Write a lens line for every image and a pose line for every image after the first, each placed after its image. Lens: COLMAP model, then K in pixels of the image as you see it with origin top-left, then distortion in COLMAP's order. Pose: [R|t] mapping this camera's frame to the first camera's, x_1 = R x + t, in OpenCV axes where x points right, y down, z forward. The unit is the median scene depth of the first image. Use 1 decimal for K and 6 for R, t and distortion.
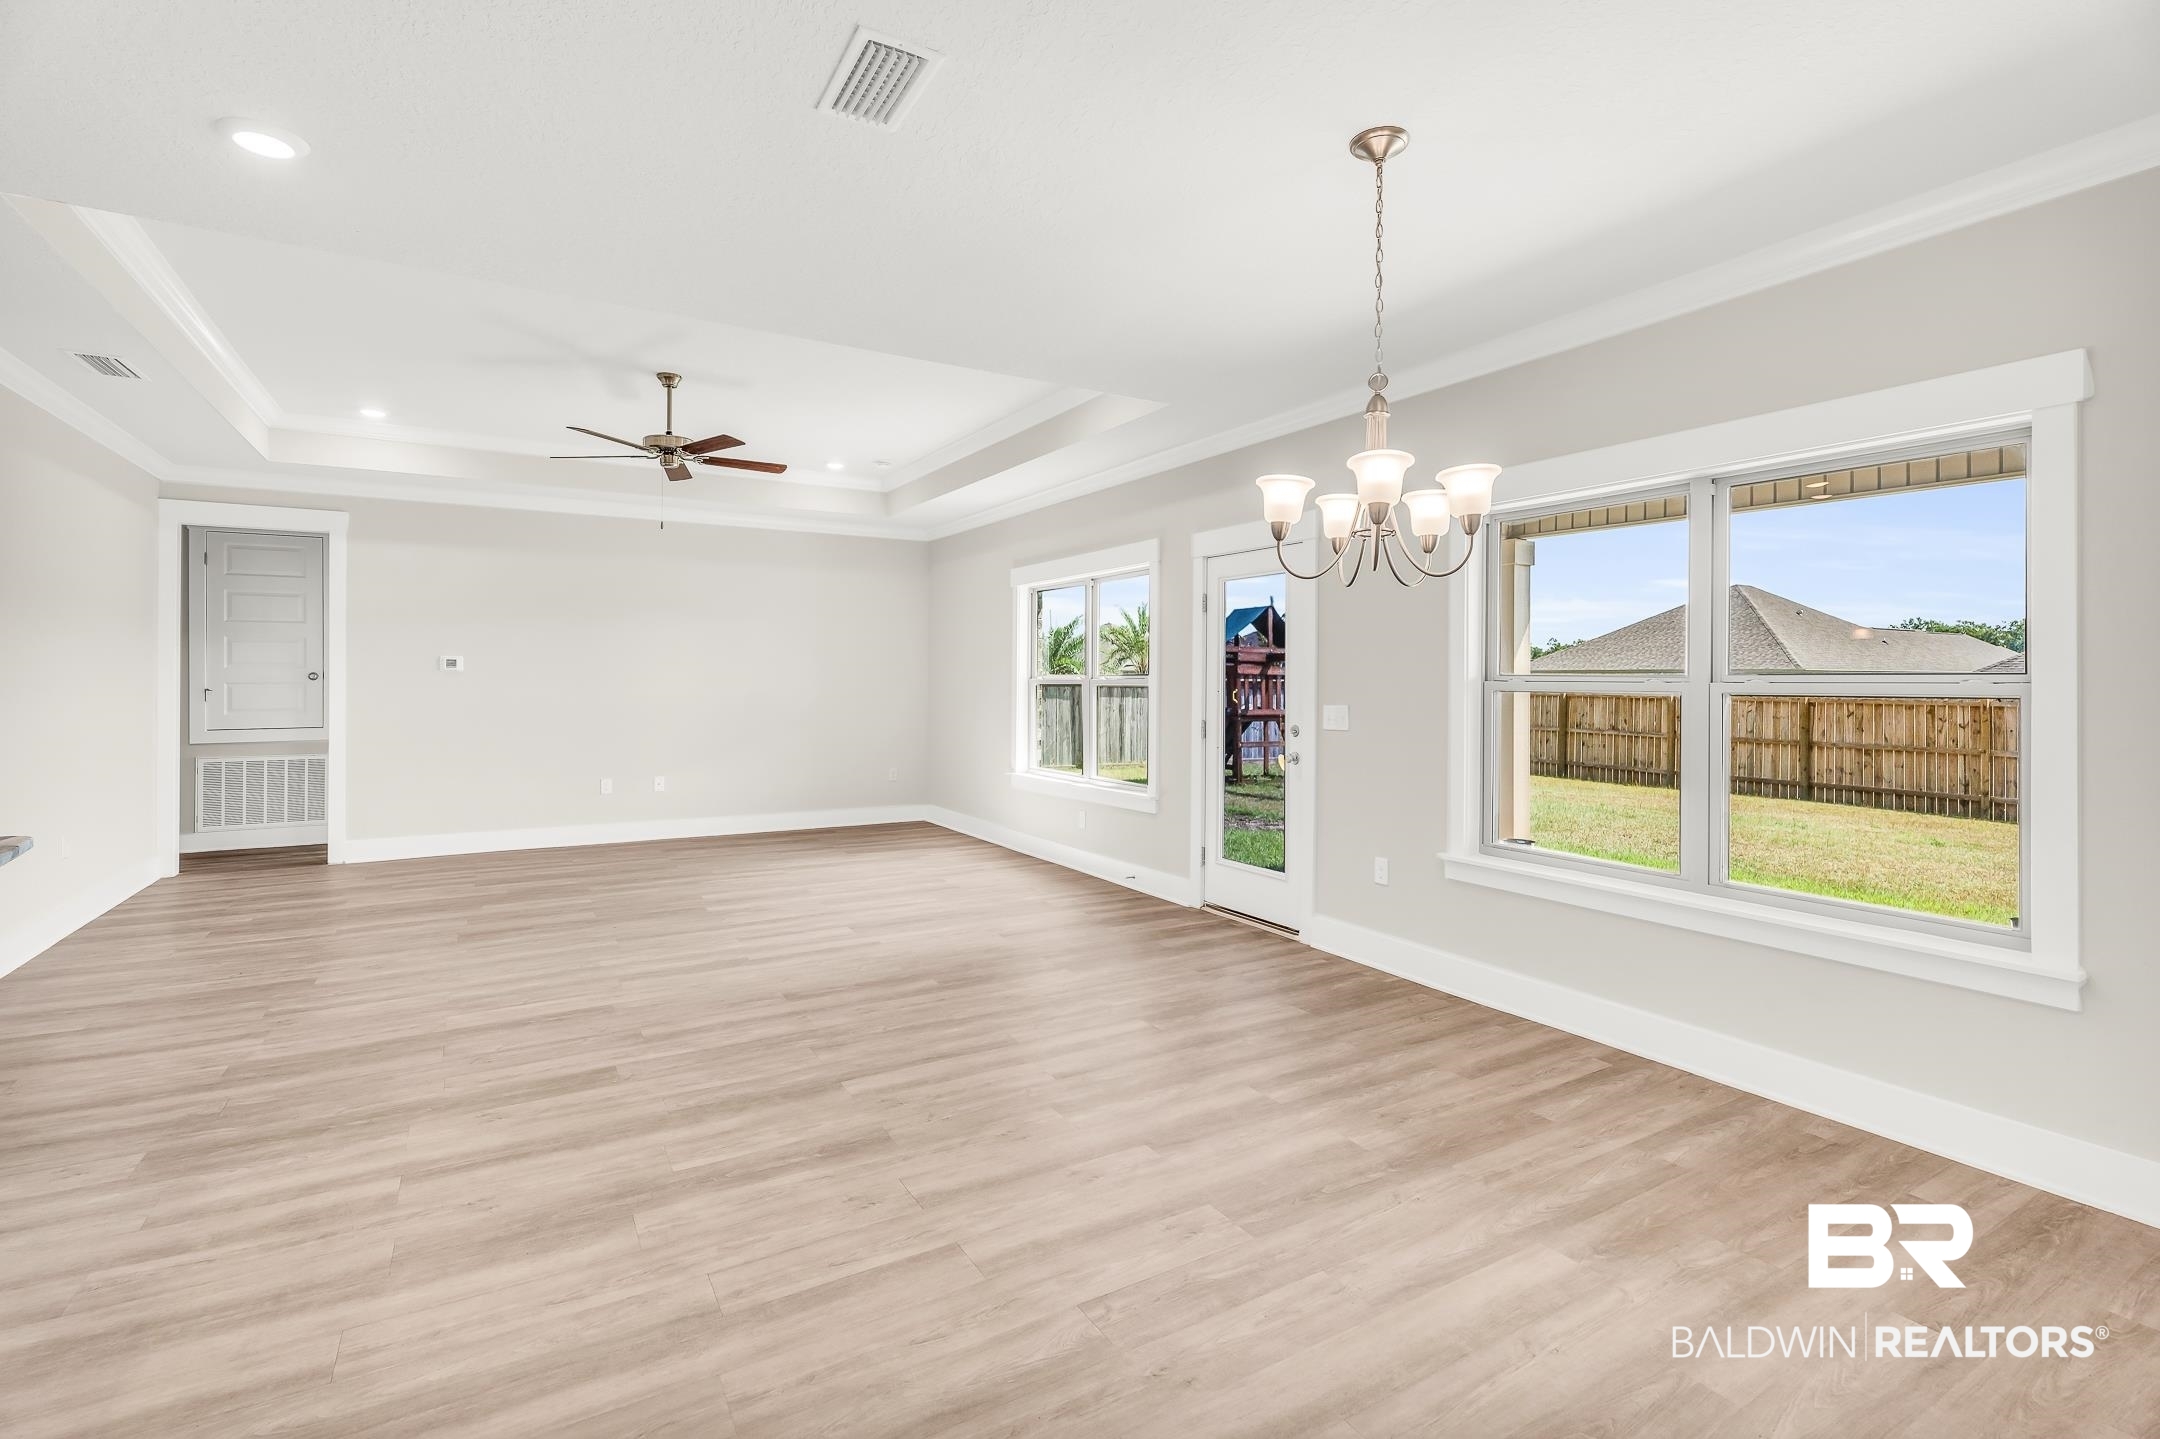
lens RADIAL K [[998.4, 0, 1075.4], [0, 998.4, 672.8], [0, 0, 1]] dist [-0.001473, 0.000319]
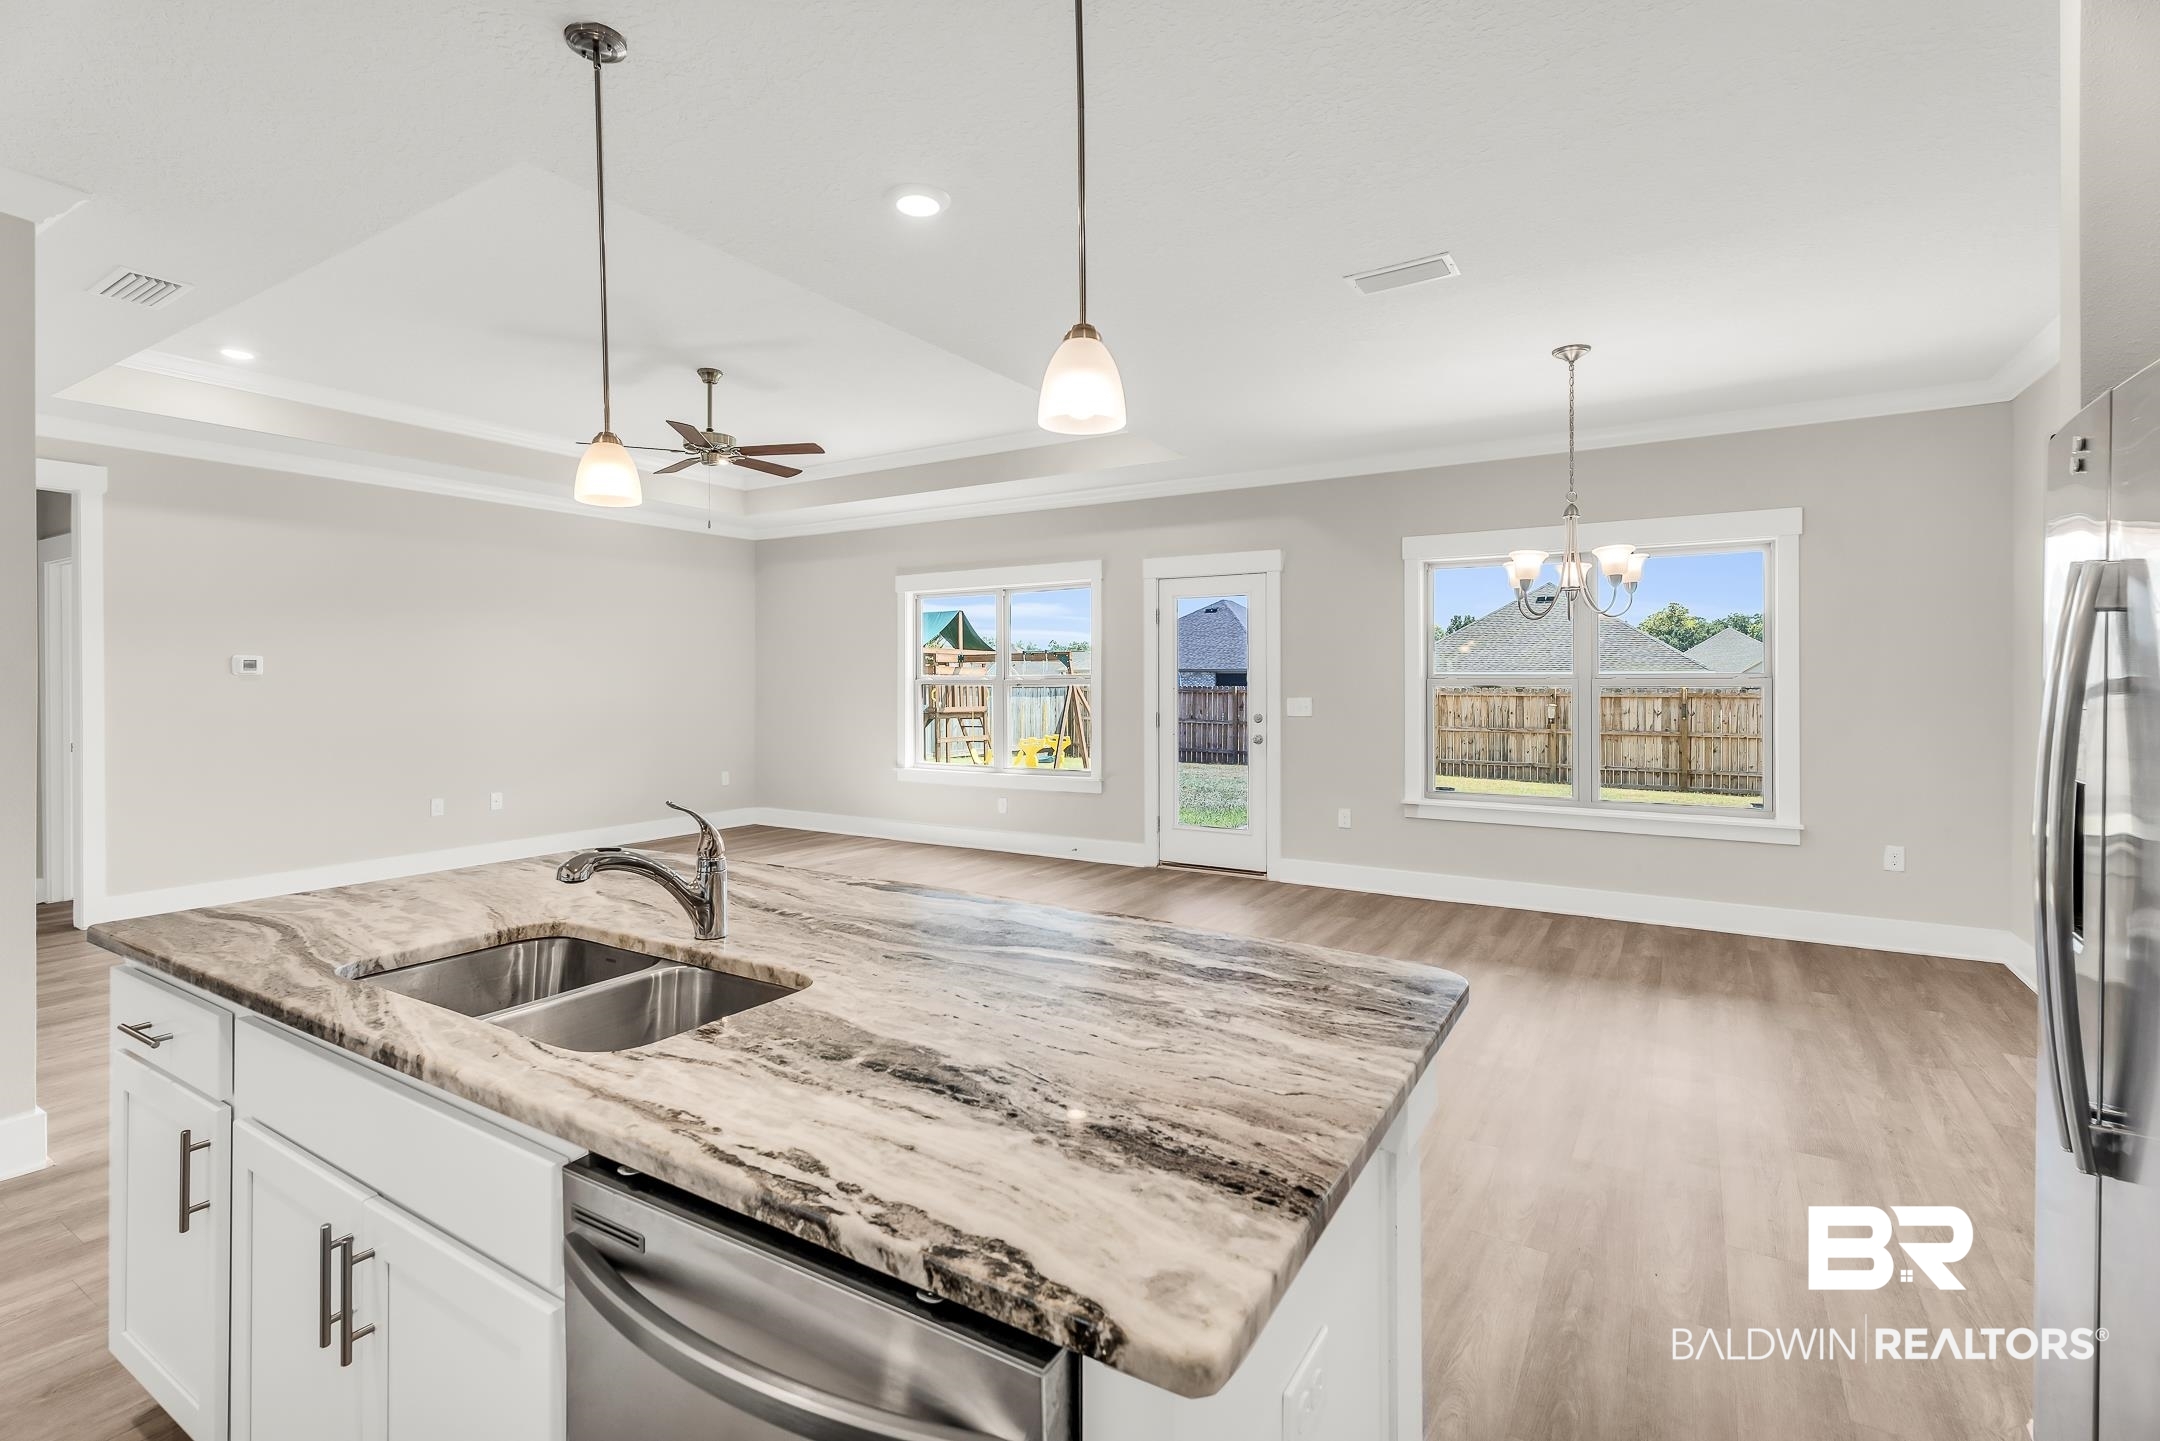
lens RADIAL K [[998.4, 0, 1075.4], [0, 998.4, 673.8], [0, 0, 1]] dist [-0.001473, 0.000319]
pose [[0.884940, -0.003606, 0.465690, -0.554652], [0.002951, 0.999993, 0.002134, -0.003089], [-0.465695, -0.000514, 0.884945, -0.034396]]
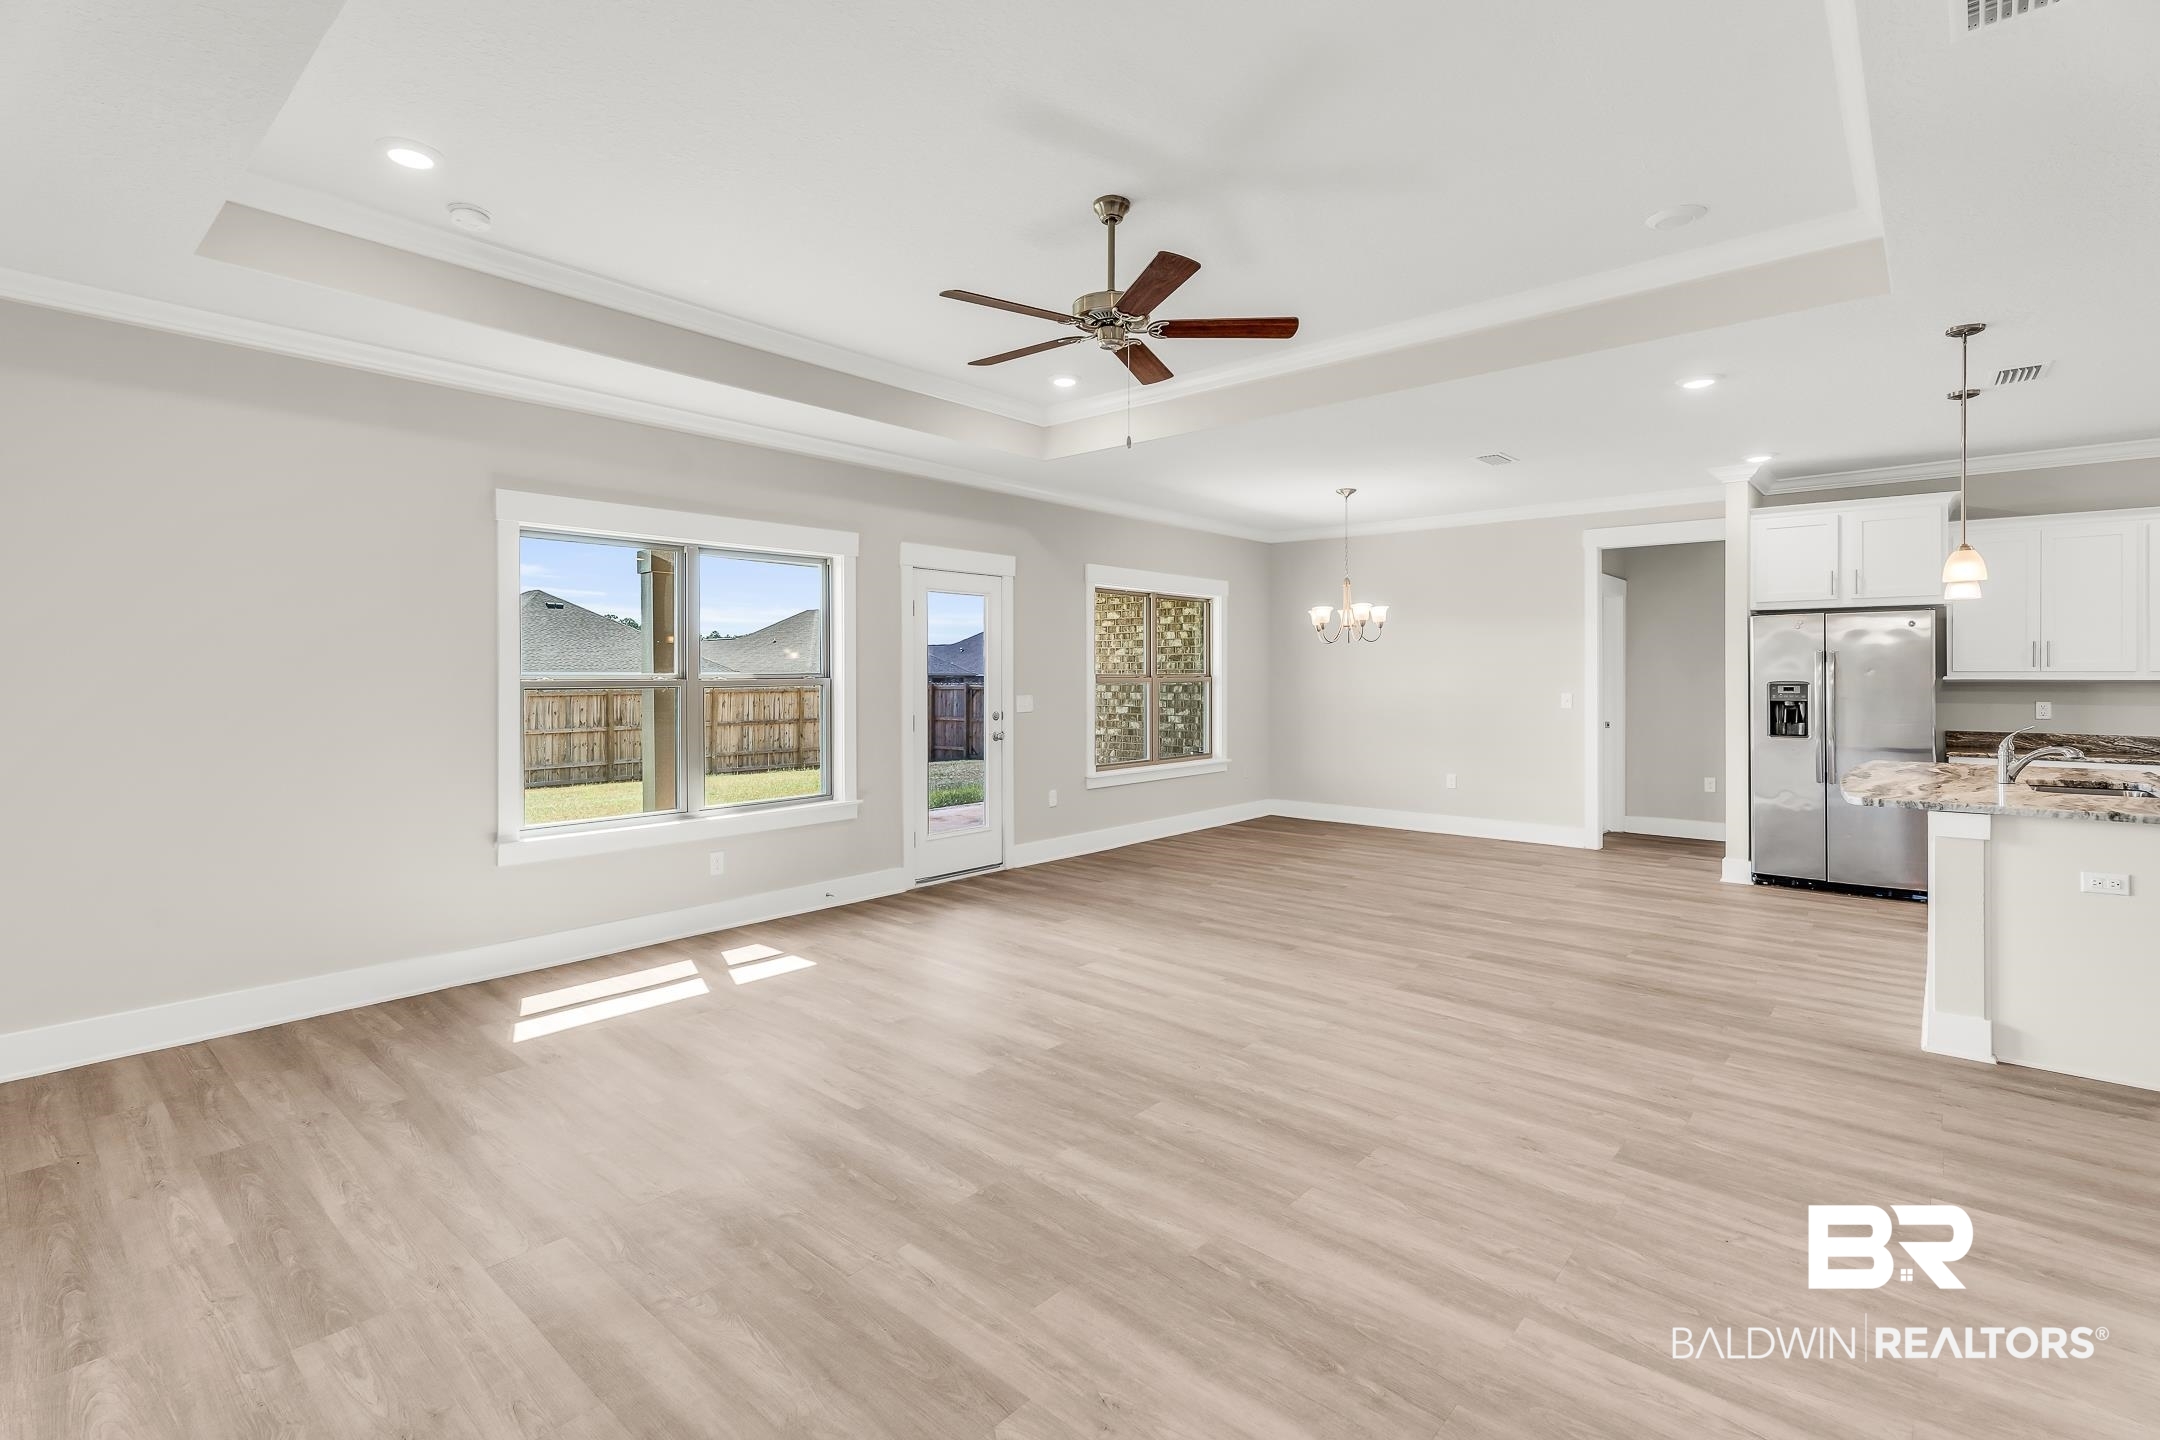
lens RADIAL K [[998.4, 0, 1075.4], [0, 998.4, 673.3], [0, 0, 1]] dist [-0.001473, 0.000319]
pose [[-0.320080, -0.003574, 0.947384, -1.017063], [-0.004568, 0.999987, 0.002230, -0.002455], [-0.947380, -0.003614, -0.320092, 1.242442]]
